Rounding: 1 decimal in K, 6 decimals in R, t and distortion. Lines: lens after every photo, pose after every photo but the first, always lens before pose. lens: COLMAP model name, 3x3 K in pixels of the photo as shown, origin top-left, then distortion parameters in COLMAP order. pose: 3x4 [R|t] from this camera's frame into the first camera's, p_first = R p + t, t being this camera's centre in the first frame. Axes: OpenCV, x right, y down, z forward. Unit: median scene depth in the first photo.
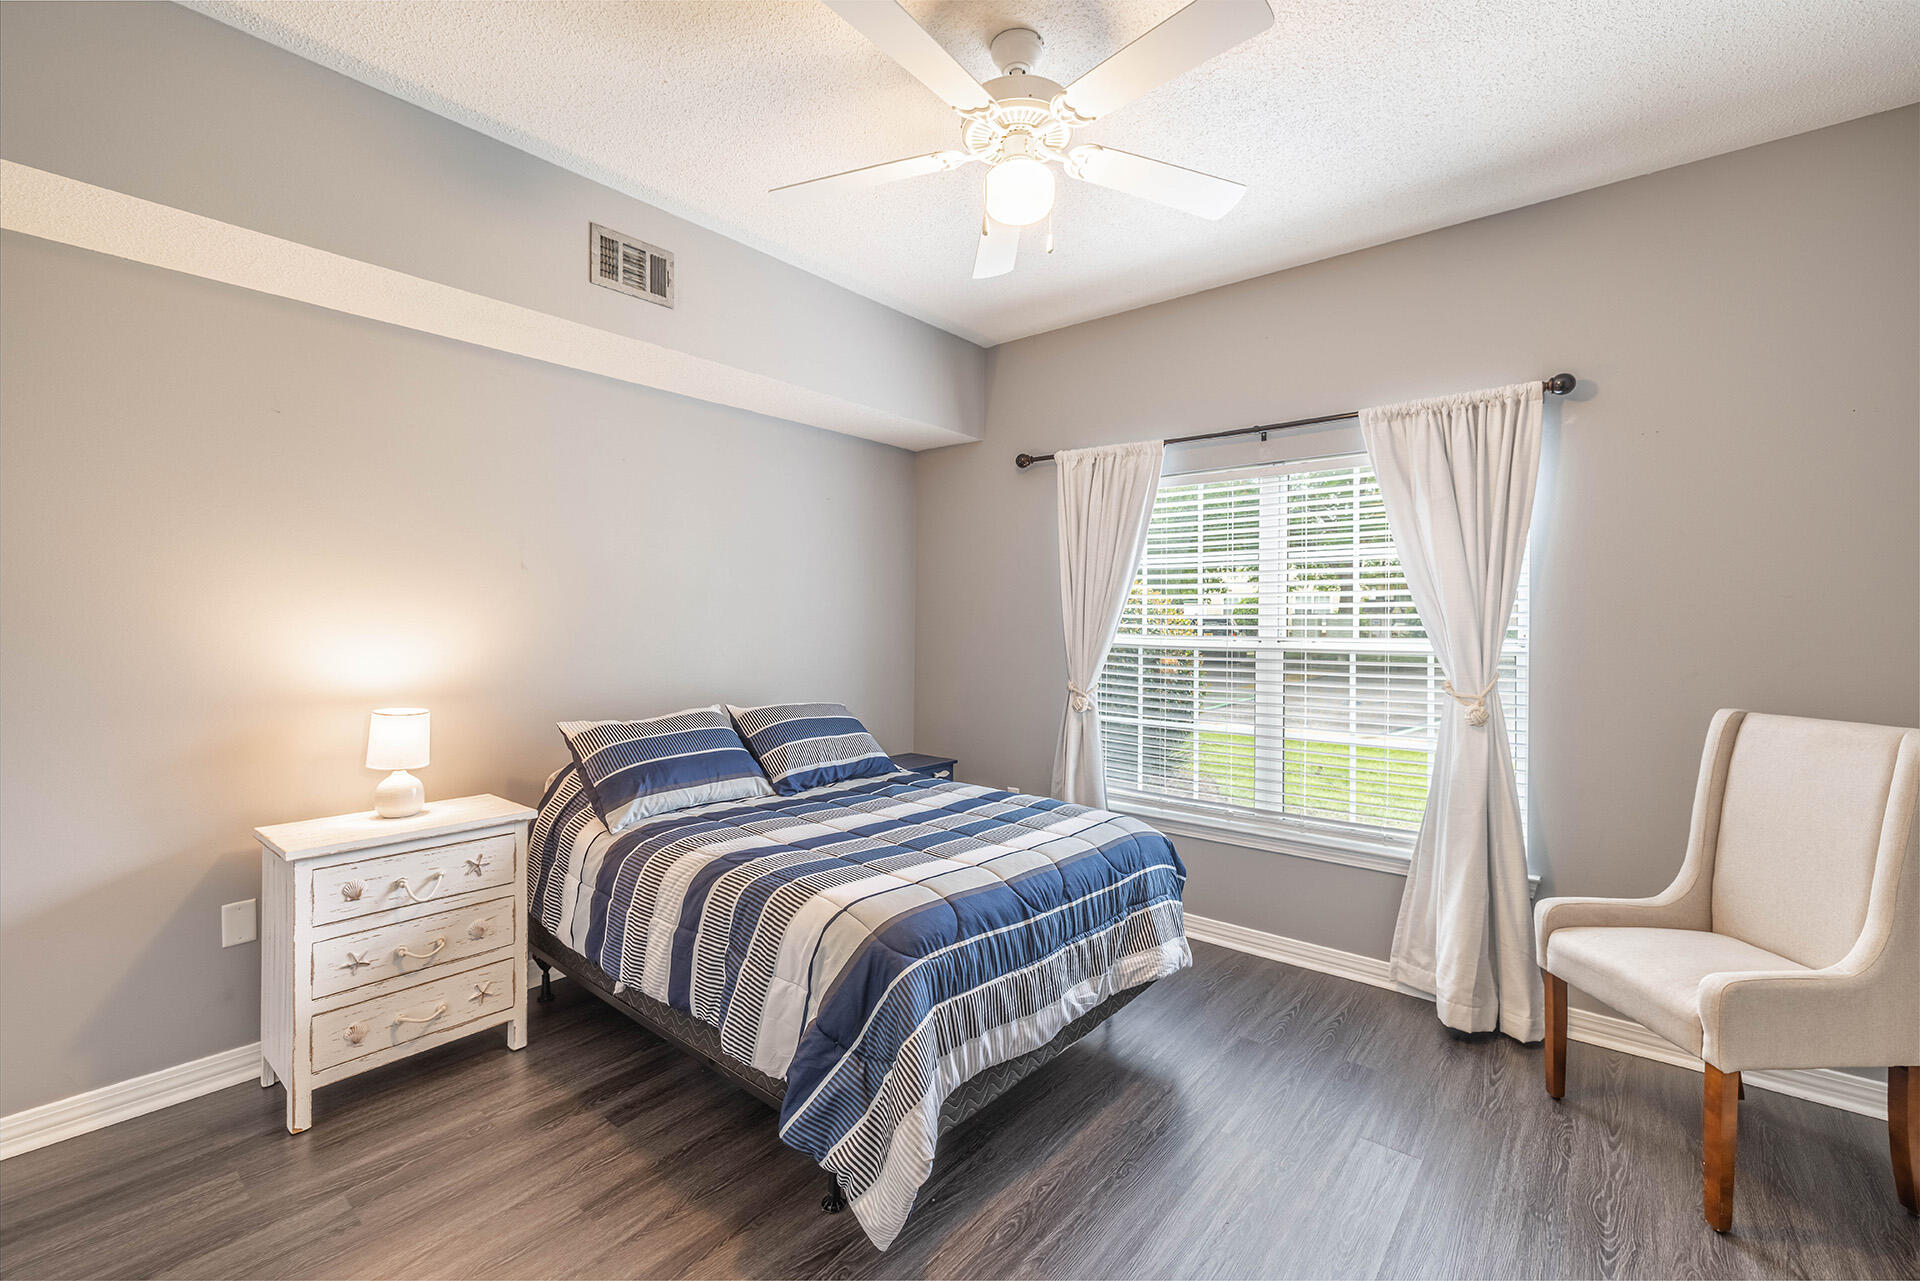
lens RADIAL K [[814.4, 0, 969.8], [0, 814.4, 629.9], [0, 0, 1]] dist [0.002499, 0.000098]
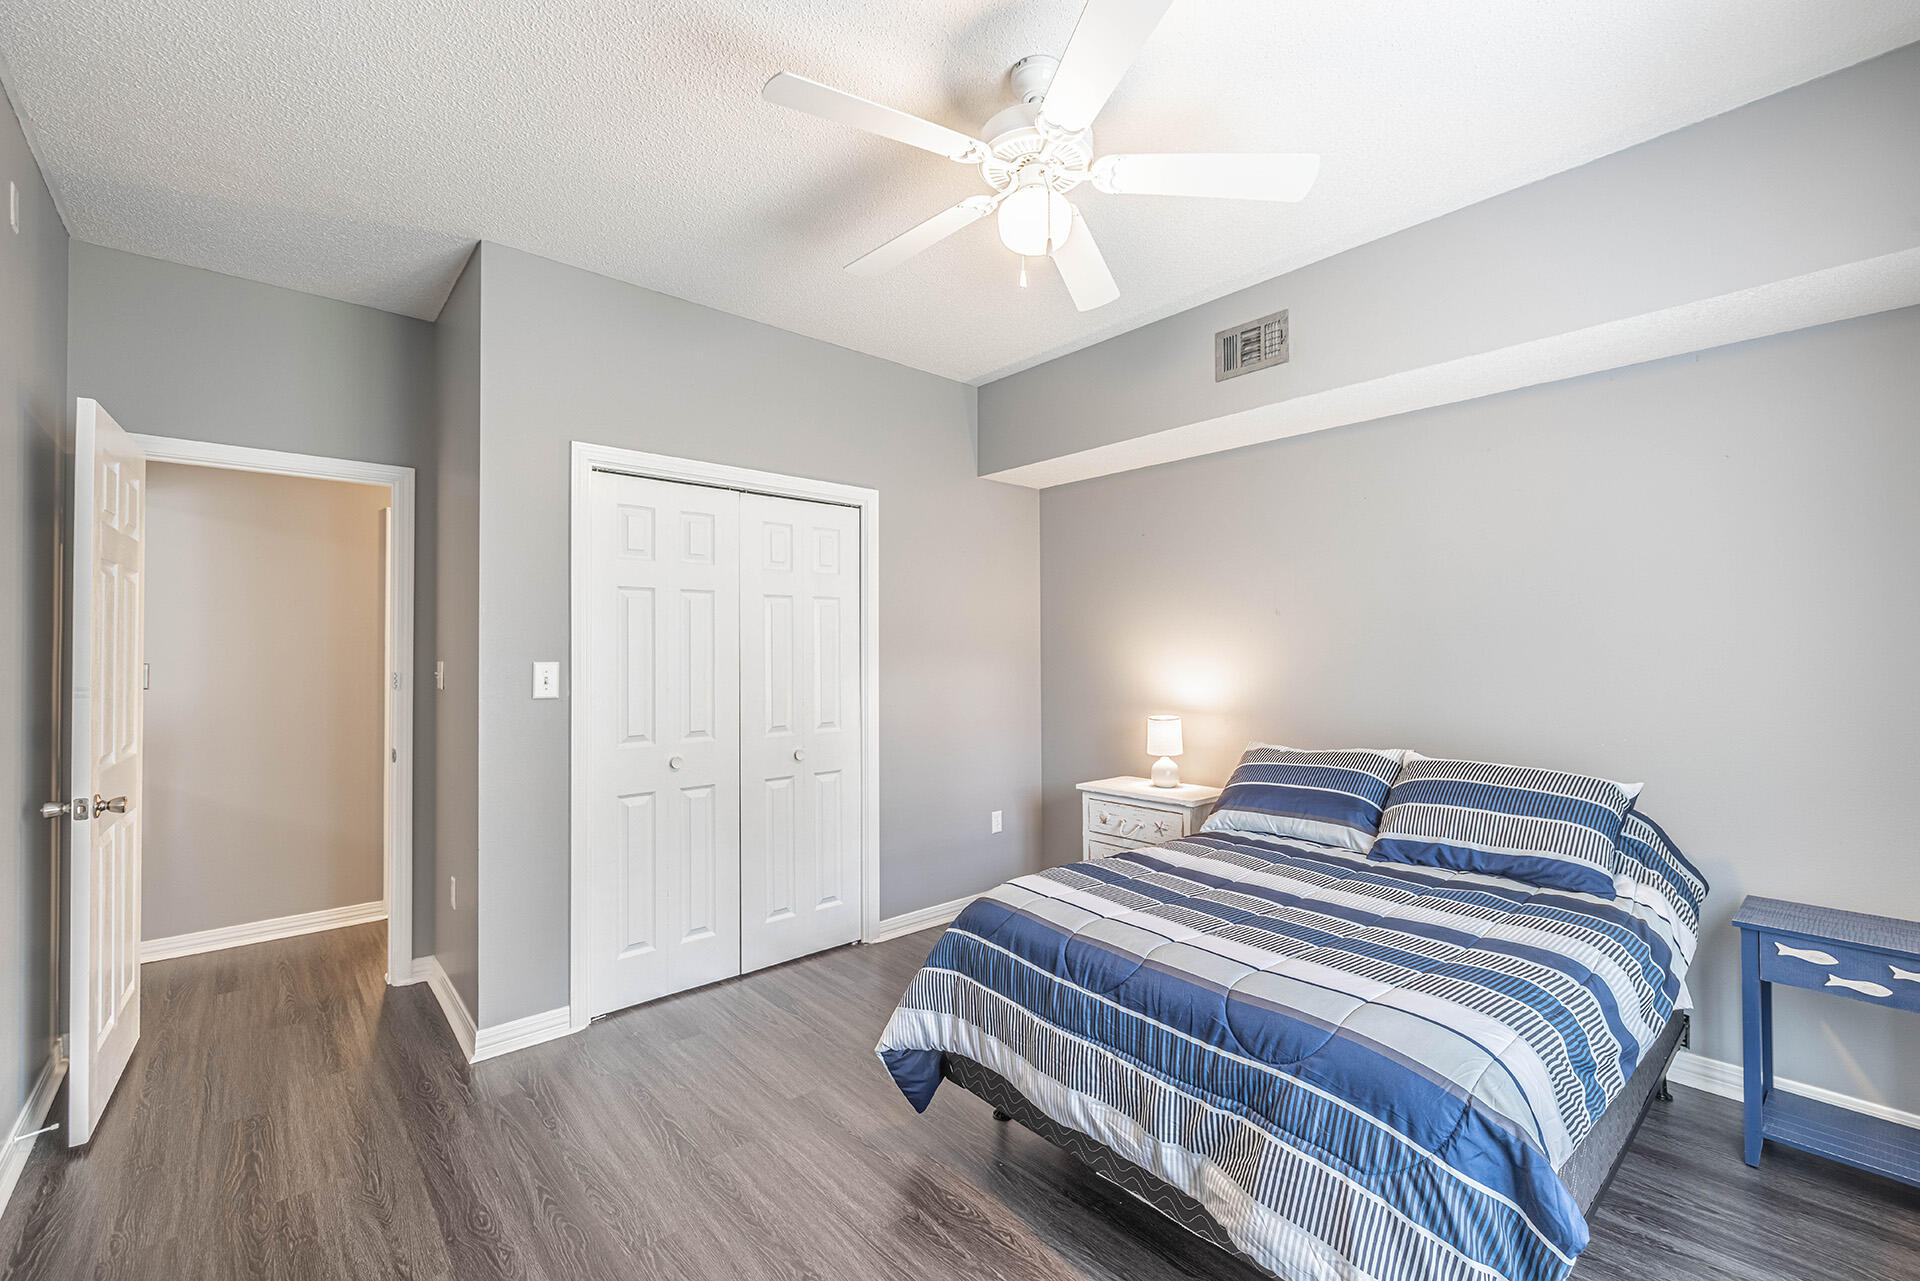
lens RADIAL K [[814.4, 0, 970.6], [0, 814.4, 647.2], [0, 0, 1]] dist [0.002499, 0.000098]
pose [[-0.154567, -0.017388, -0.987829, 0.853982], [-0.004147, 0.999848, -0.016951, -0.004268], [0.987974, 0.001476, -0.154616, 0.879573]]
